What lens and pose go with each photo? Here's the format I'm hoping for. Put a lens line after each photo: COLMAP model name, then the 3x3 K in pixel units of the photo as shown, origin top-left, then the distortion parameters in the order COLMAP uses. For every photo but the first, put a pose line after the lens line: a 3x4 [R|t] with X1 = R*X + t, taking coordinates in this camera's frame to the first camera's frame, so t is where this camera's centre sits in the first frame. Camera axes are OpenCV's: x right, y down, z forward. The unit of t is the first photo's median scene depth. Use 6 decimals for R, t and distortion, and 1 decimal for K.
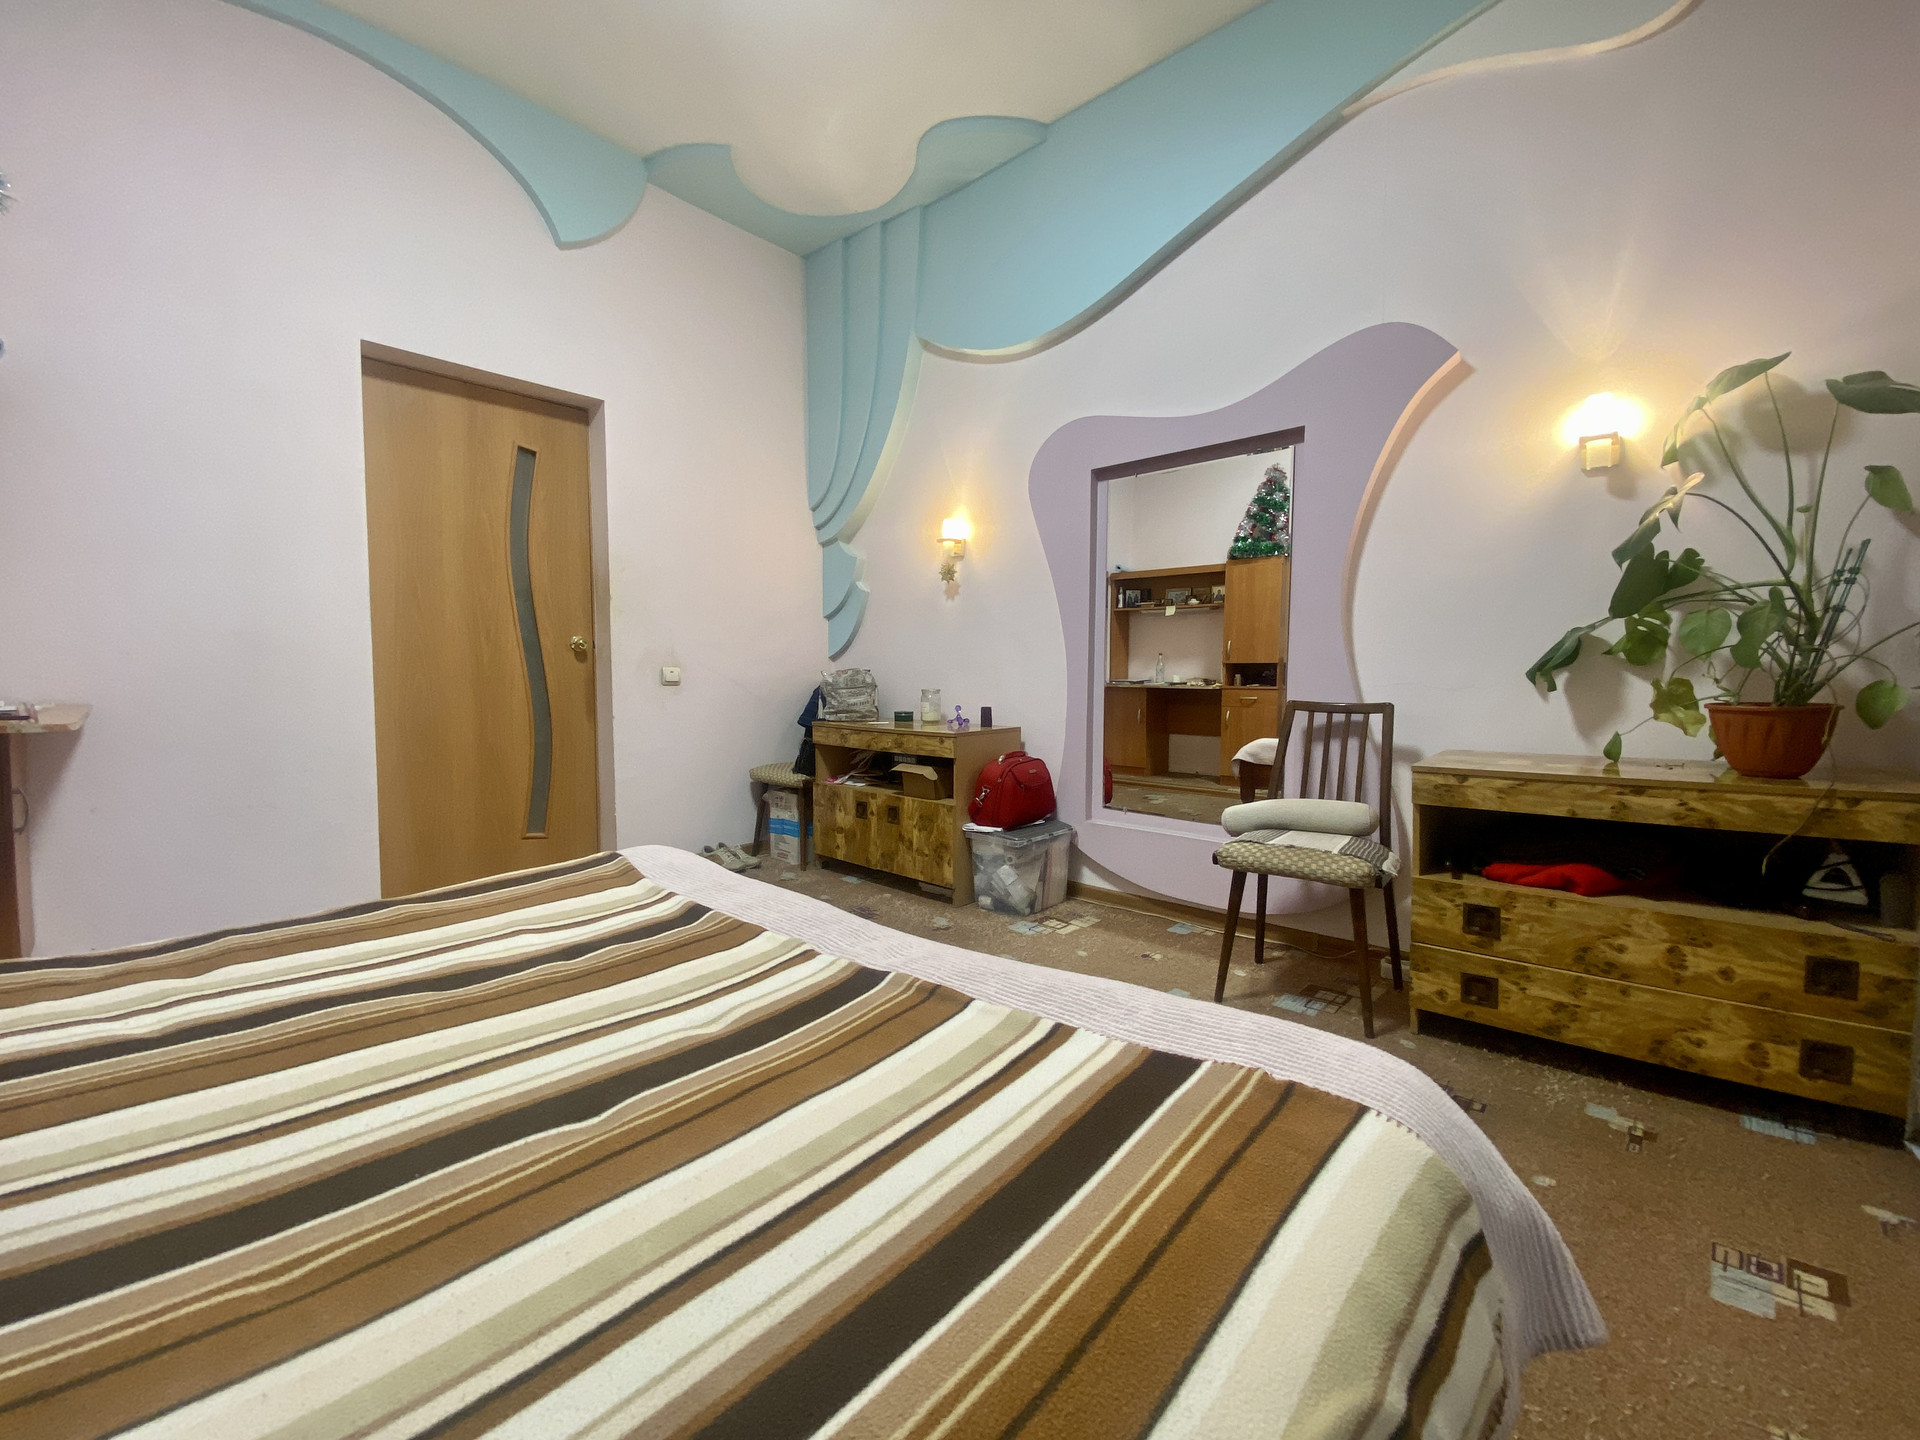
lens RADIAL K [[771.4, 0, 950.4], [0, 771.4, 722.1], [0, 0, 1]] dist [-0.000203, -0.000047]
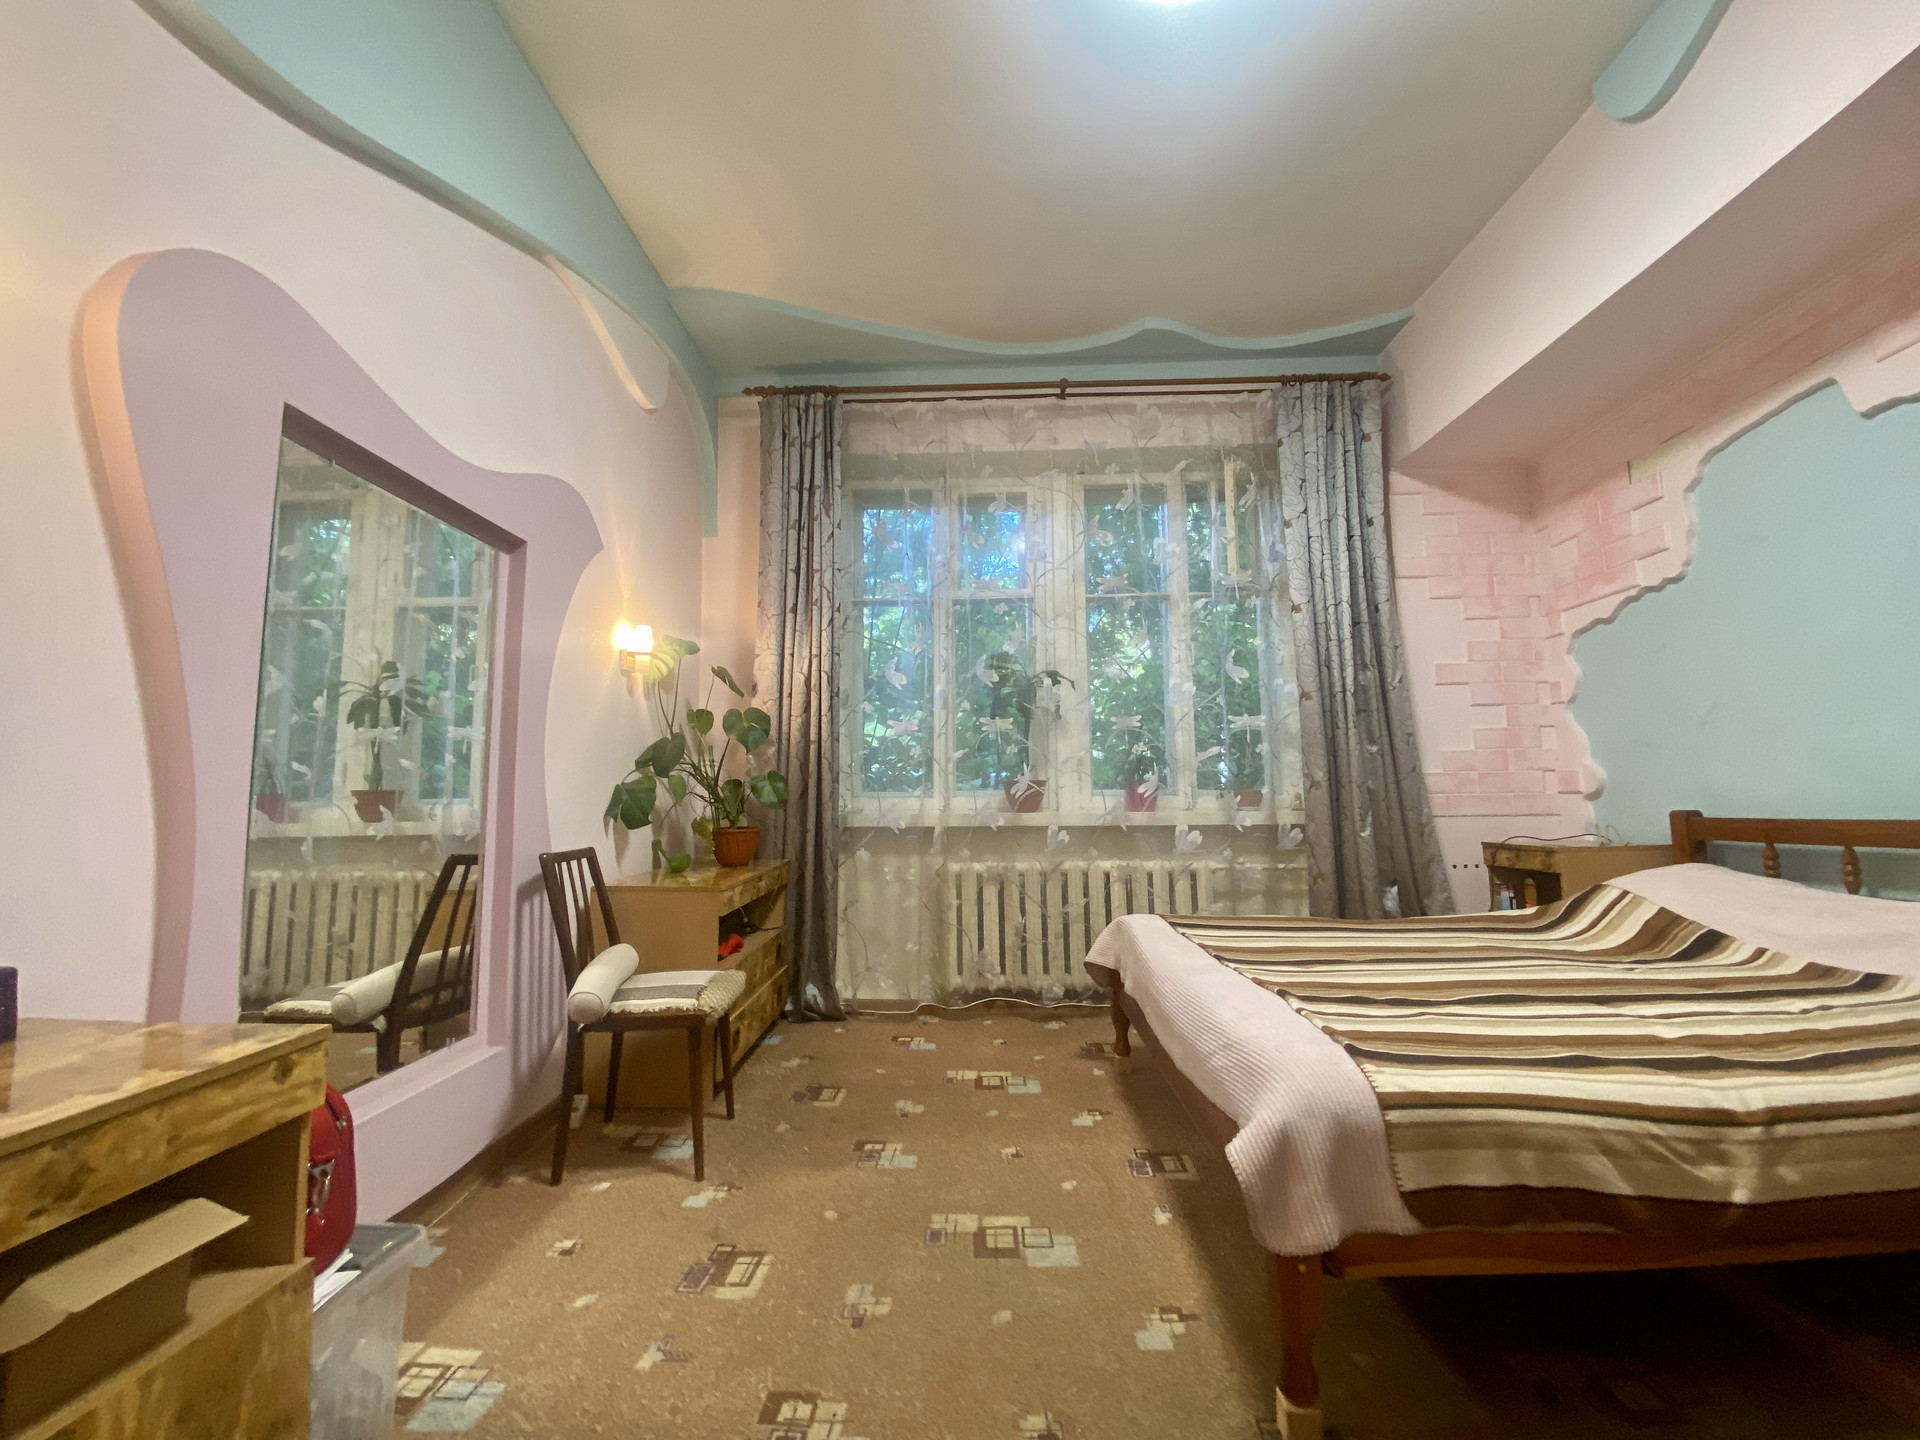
lens RADIAL K [[771.4, 0, 950.4], [0, 771.4, 722.1], [0, 0, 1]] dist [-0.000203, -0.000047]
pose [[-0.641958, 0.085685, 0.761937, -0.485022], [0.064249, 0.996253, -0.057904, -0.089566], [-0.764043, 0.011782, -0.645058, 1.116551]]
